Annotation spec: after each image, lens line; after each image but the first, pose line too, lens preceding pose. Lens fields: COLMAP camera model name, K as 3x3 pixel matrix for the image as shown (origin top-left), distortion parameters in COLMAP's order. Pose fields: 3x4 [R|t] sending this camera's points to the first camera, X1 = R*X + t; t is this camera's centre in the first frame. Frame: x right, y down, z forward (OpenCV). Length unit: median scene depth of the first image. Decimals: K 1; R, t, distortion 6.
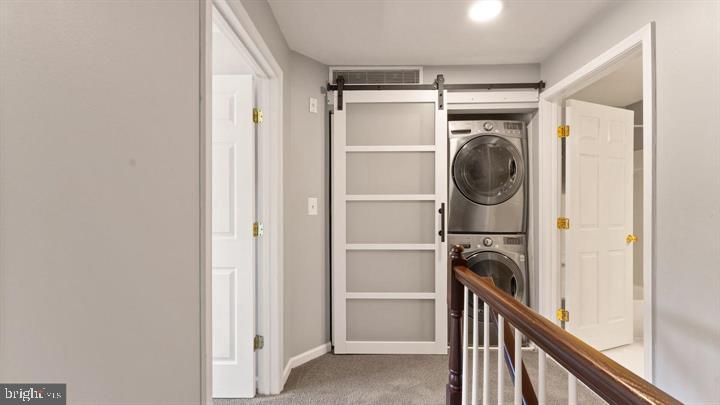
lens RADIAL K [[288.9, 0, 360.0], [0, 288.9, 202.5], [0, 0, 1]] dist [0.002263, 0.000485]
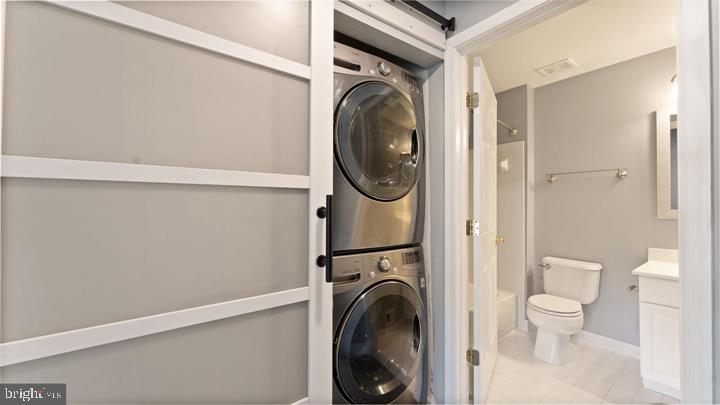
lens RADIAL K [[288.9, 0, 360.0], [0, 288.9, 202.5], [0, 0, 1]] dist [0.002263, 0.000485]
pose [[0.788598, 0.009911, 0.614829, 0.046049], [-0.012465, 0.999922, -0.000131, 0.012414], [-0.614783, -0.007561, 0.788660, 0.592747]]
